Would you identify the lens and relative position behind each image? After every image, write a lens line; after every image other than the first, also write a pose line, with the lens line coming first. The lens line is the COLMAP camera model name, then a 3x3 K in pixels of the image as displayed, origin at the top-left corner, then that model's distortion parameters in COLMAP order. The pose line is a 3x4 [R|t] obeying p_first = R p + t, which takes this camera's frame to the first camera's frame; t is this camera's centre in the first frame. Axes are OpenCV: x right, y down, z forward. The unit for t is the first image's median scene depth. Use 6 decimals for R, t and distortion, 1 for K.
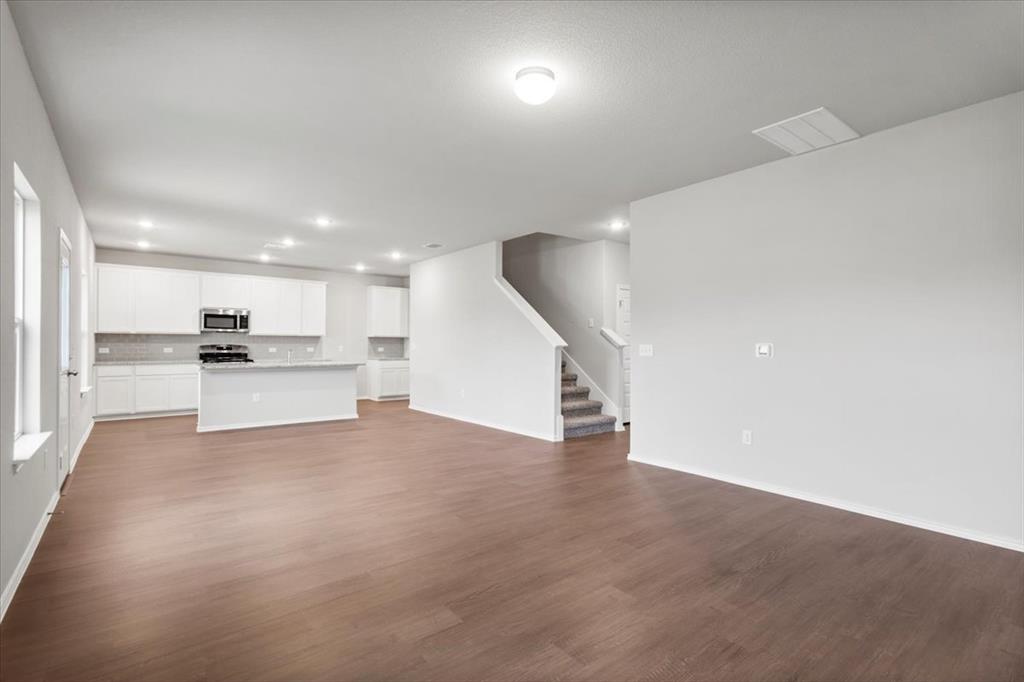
lens RADIAL K [[486.4, 0, 522.4], [0, 486.4, 342.3], [0, 0, 1]] dist [0.006196, 0.000443]
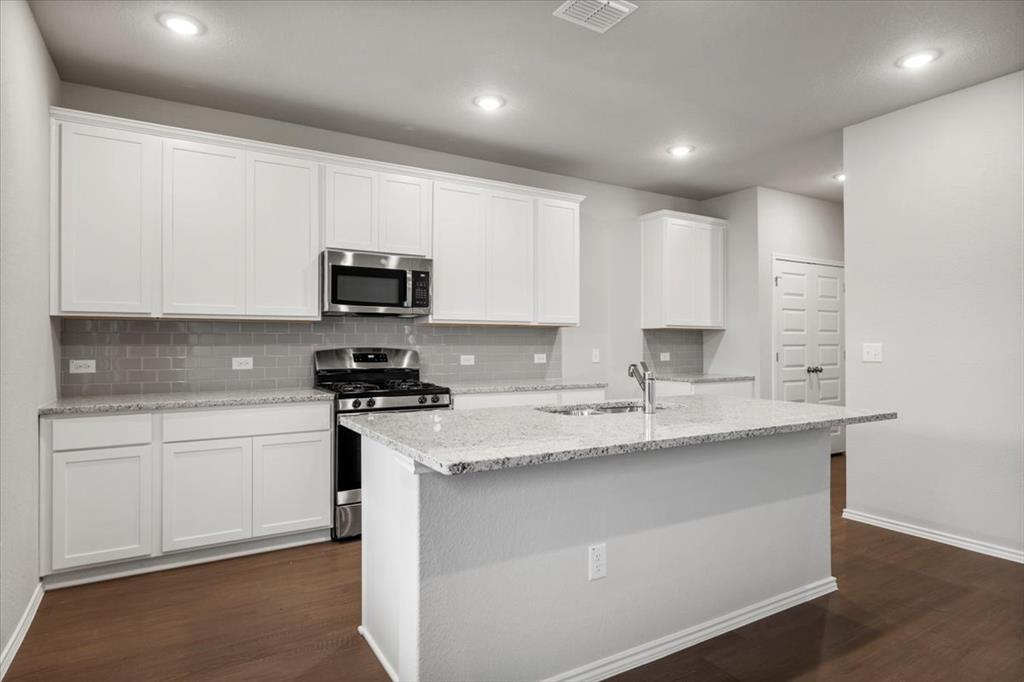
lens RADIAL K [[585.1, 0, 512.9], [0, 585.1, 341.9], [0, 0, 1]] dist [0.018002, 0.004946]
pose [[0.990062, -0.005942, -0.140503, -0.439608], [0.005861, 0.999982, -0.000988, 0.000925], [0.140507, 0.000154, 0.990080, 0.559945]]
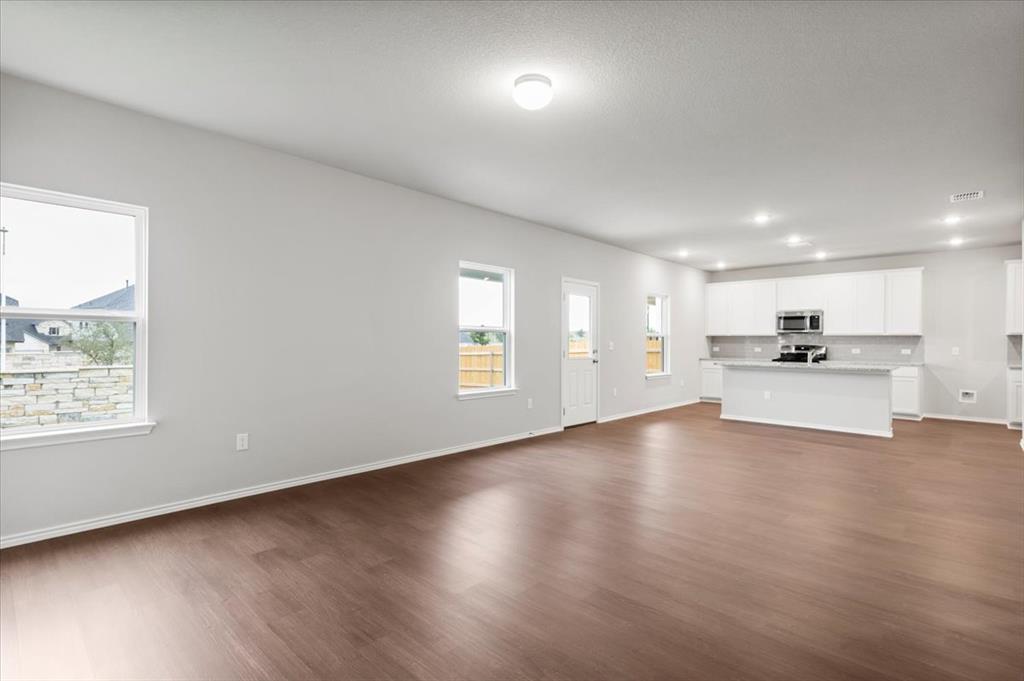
lens RADIAL K [[486.4, 0, 518.5], [0, 486.4, 341.9], [0, 0, 1]] dist [0.006196, 0.000443]
pose [[0.144707, -0.003418, -0.989469, 0.330353], [-0.000824, 0.999993, -0.003575, 0.002310], [0.989474, 0.001333, 0.144704, 0.258662]]
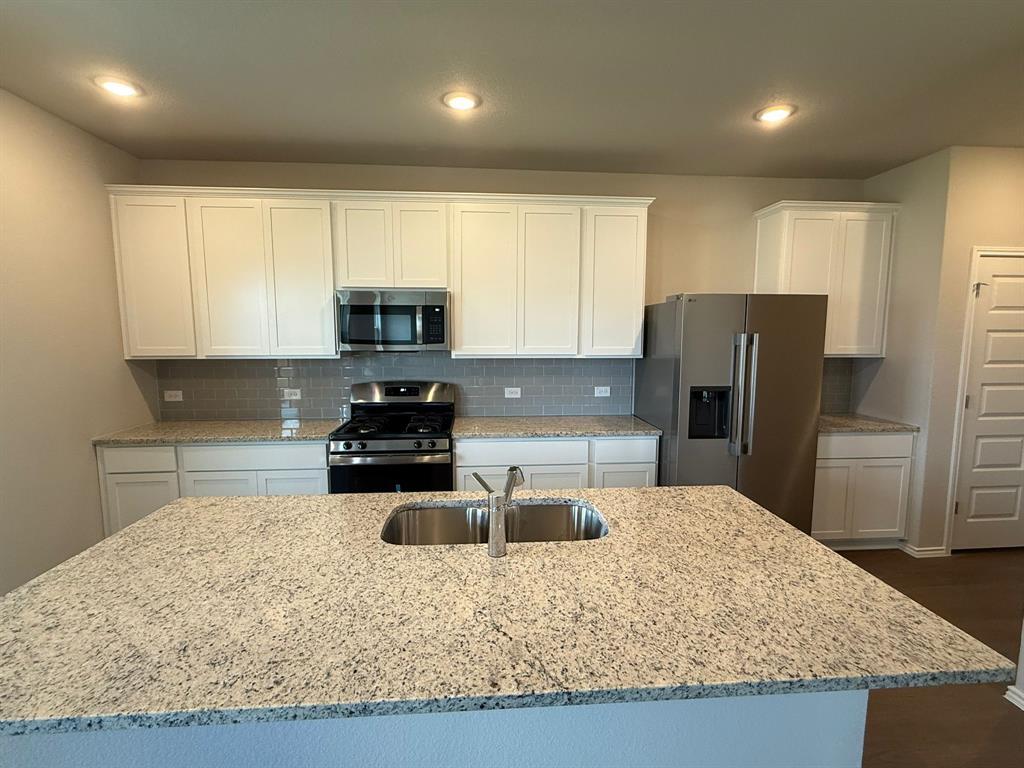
lens RADIAL K [[470.6, 0, 487.8], [0, 470.6, 386.6], [0, 0, 1]] dist [0.005986, -0.000438]
pose [[0.820445, 0.056047, -0.568971, -0.339007], [0.007570, 0.994031, 0.108834, -0.033617], [0.571675, -0.093600, 0.815124, 0.739390]]
